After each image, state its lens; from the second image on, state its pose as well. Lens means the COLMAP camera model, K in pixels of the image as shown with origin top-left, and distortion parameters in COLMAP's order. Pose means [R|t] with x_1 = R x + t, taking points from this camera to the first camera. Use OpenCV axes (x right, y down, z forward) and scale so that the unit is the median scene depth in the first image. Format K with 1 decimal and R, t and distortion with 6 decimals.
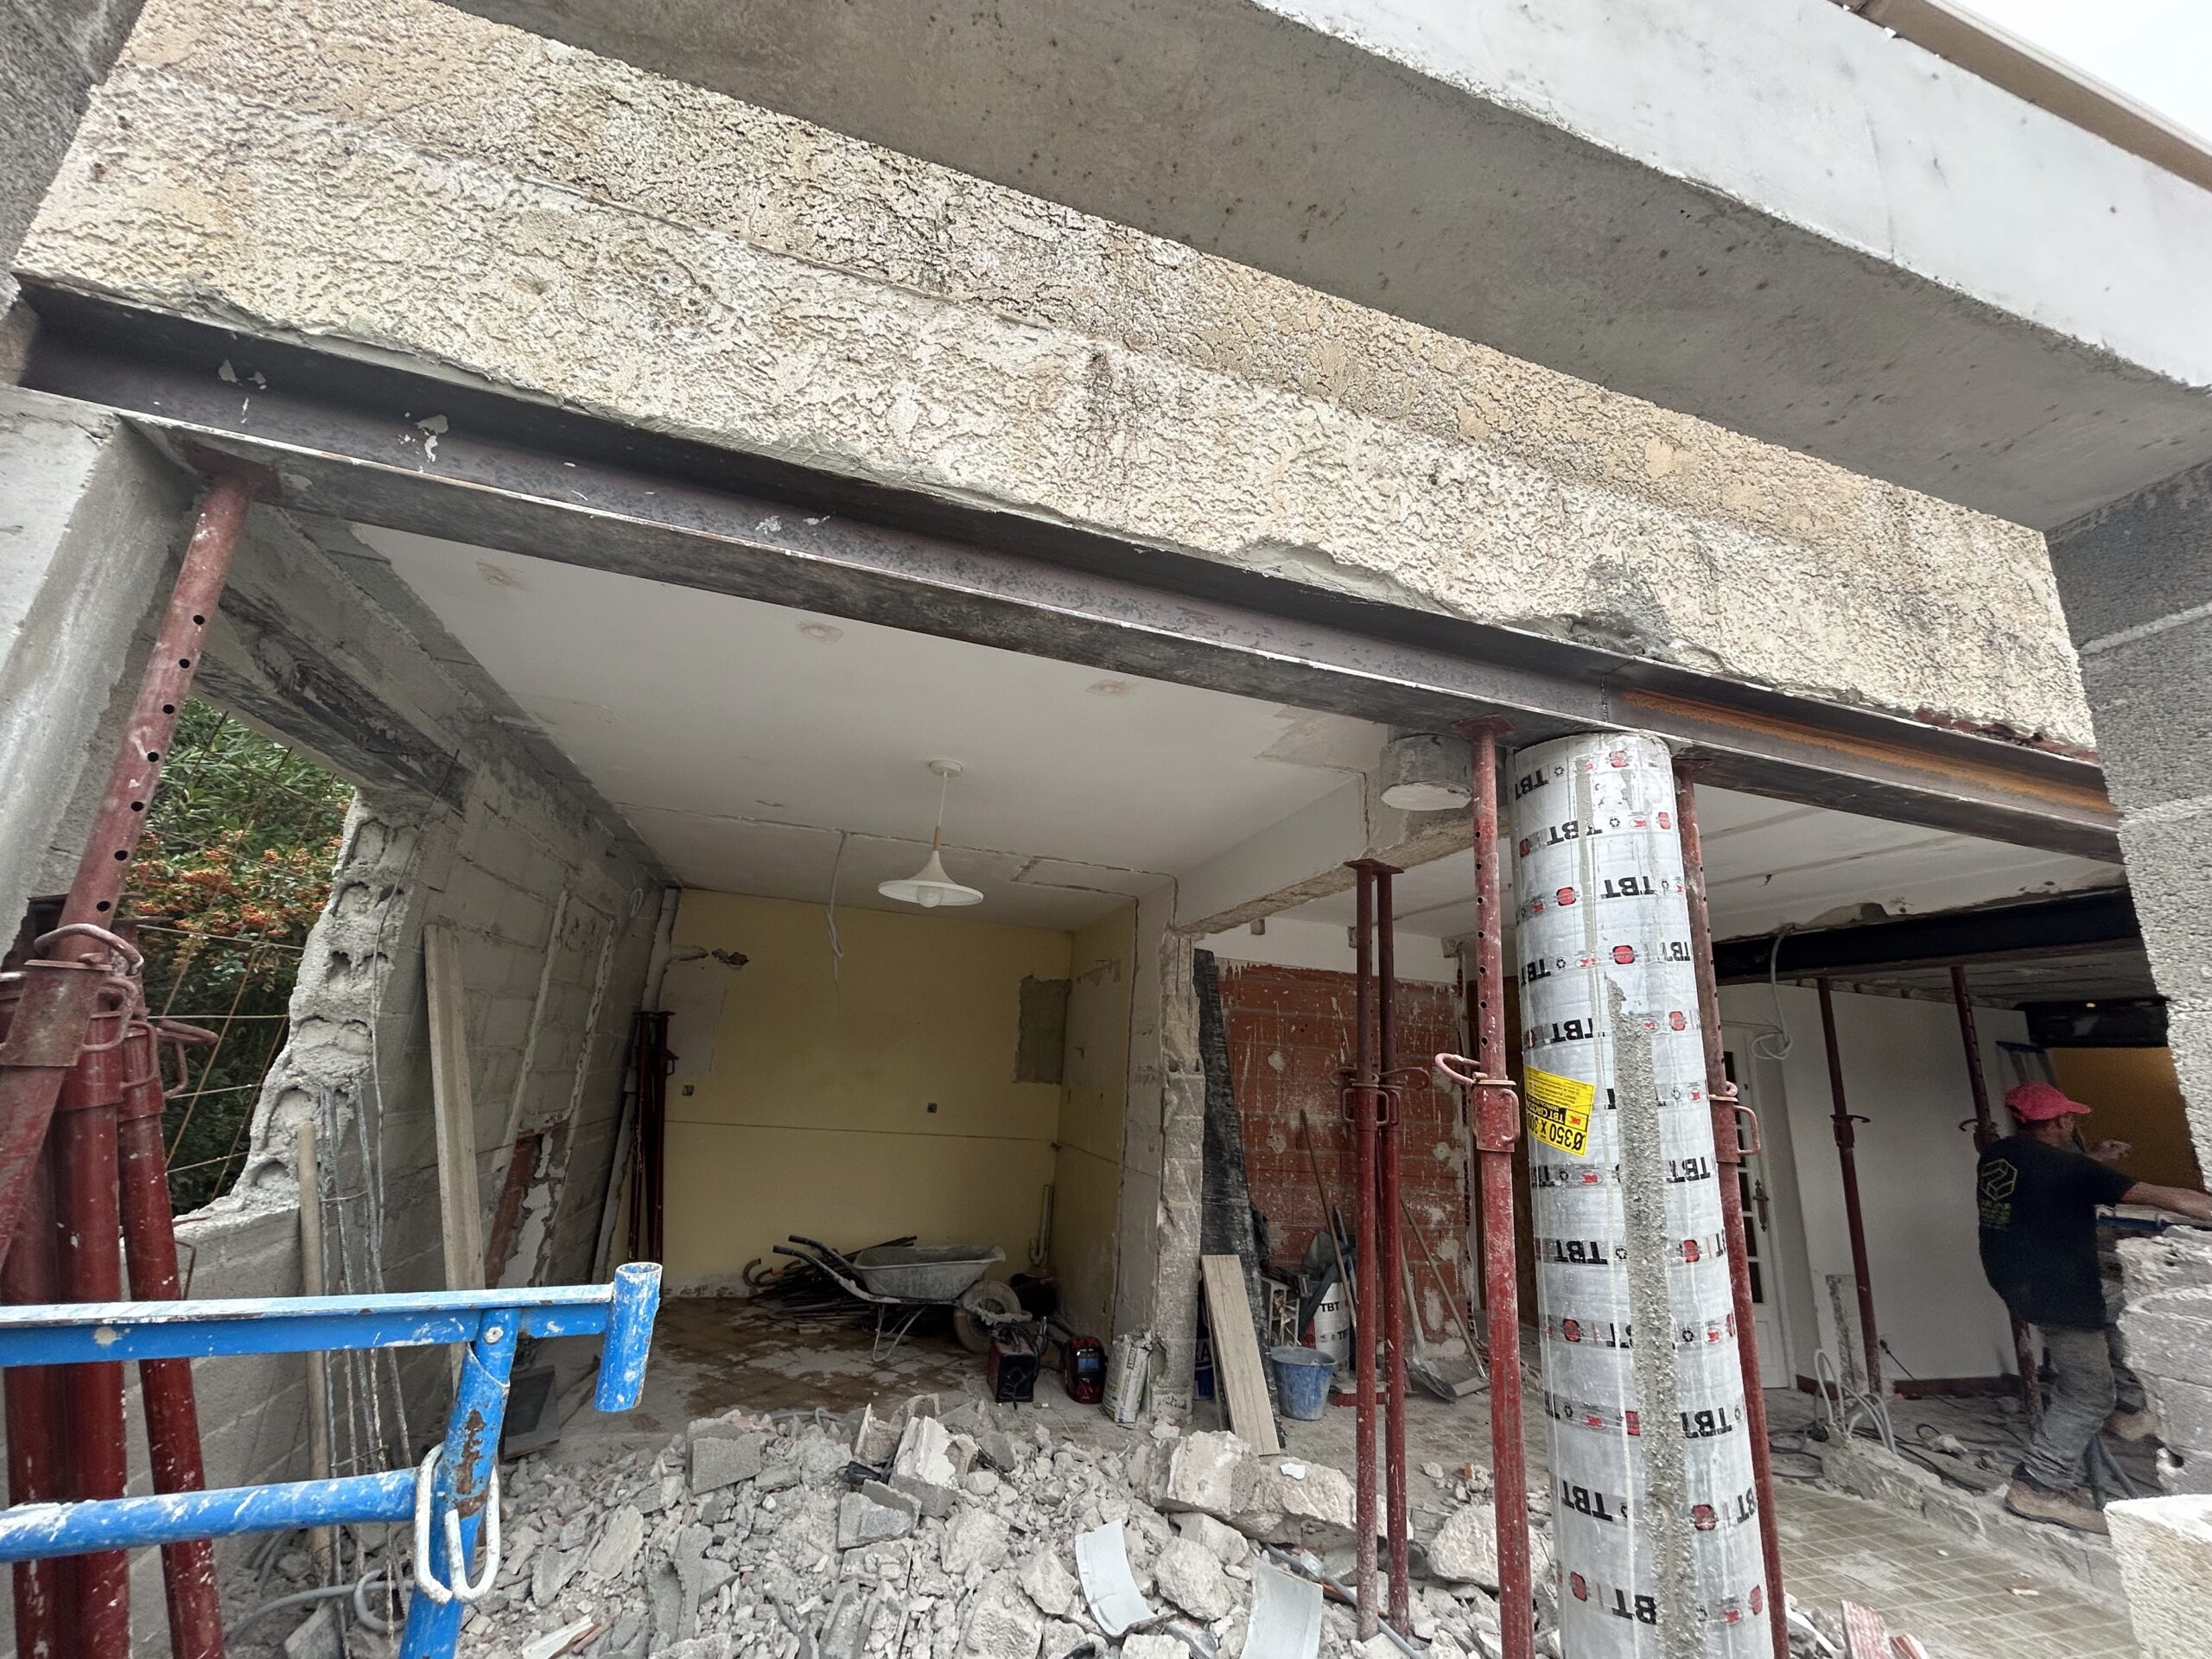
lens RADIAL K [[893.3, 0, 1106.0], [0, 893.3, 829.5], [0, 0, 1]] dist [0.000605, 0.000041]
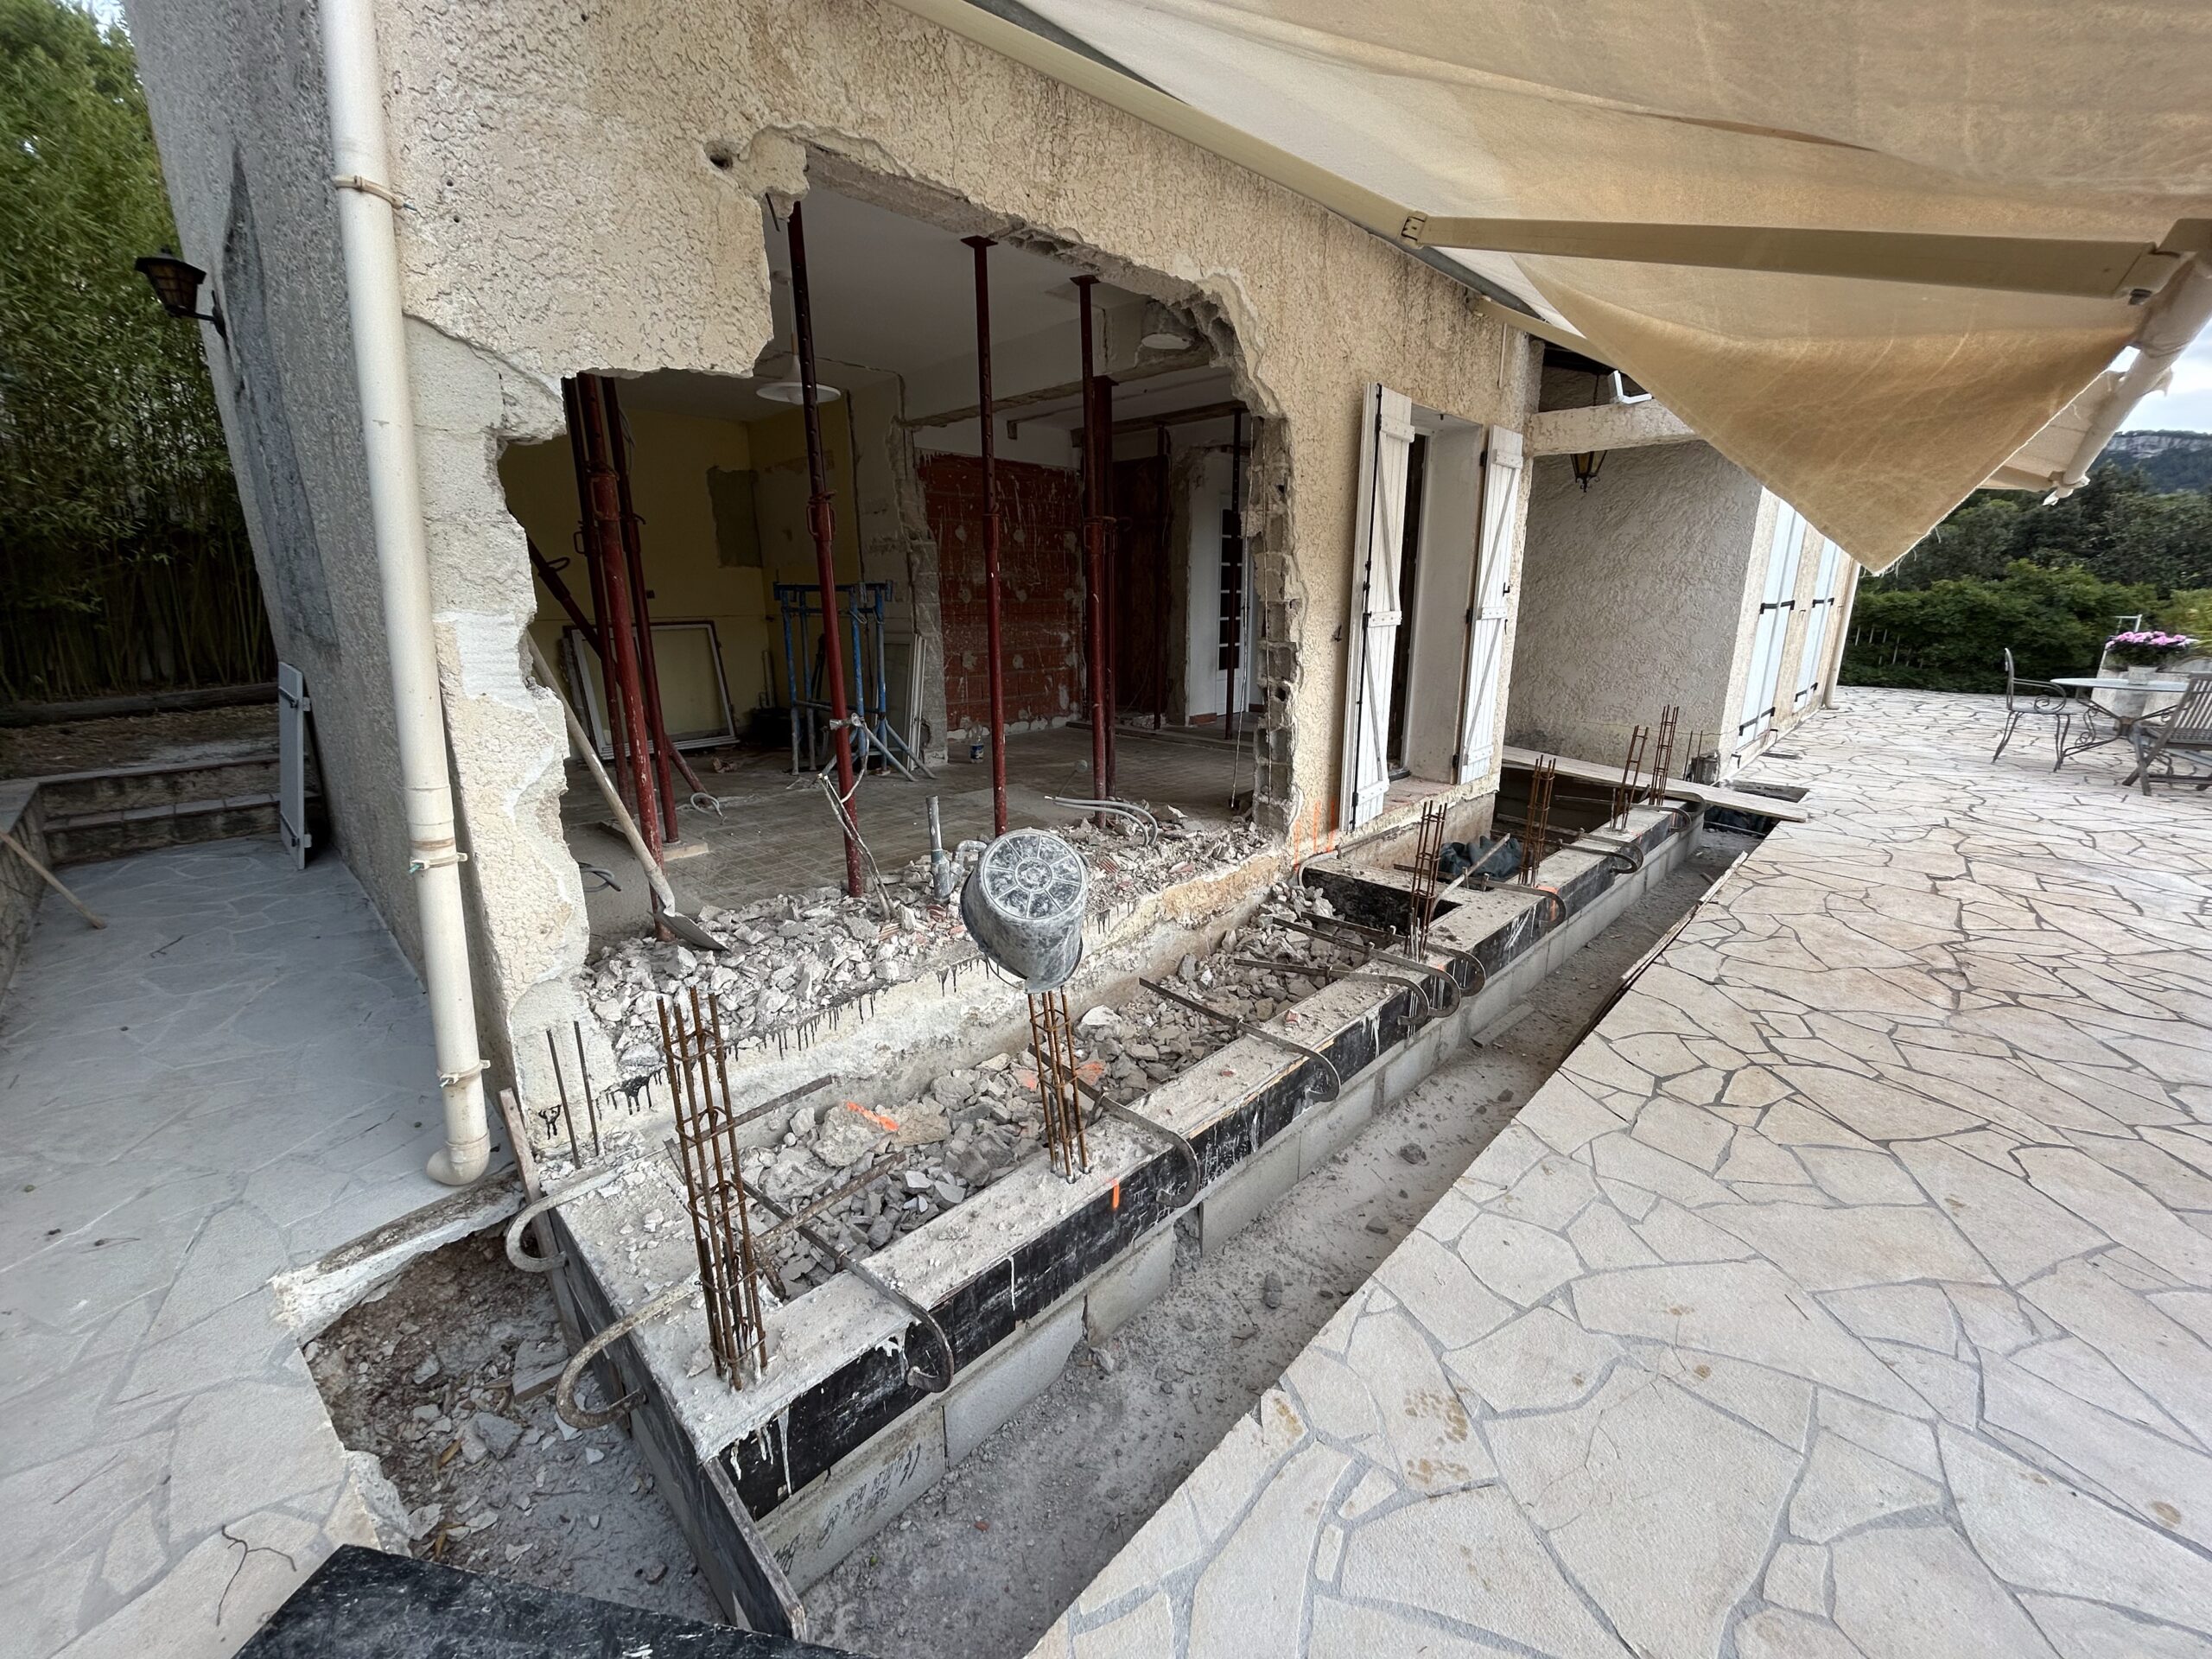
lens RADIAL K [[893.3, 0, 1106.0], [0, 893.3, 829.5], [0, 0, 1]] dist [0.000605, 0.000041]
pose [[0.874068, -0.190023, 0.447097, -0.282071], [-0.069535, 0.861912, 0.502267, -0.034620], [-0.480801, -0.470105, 0.740157, -0.255283]]
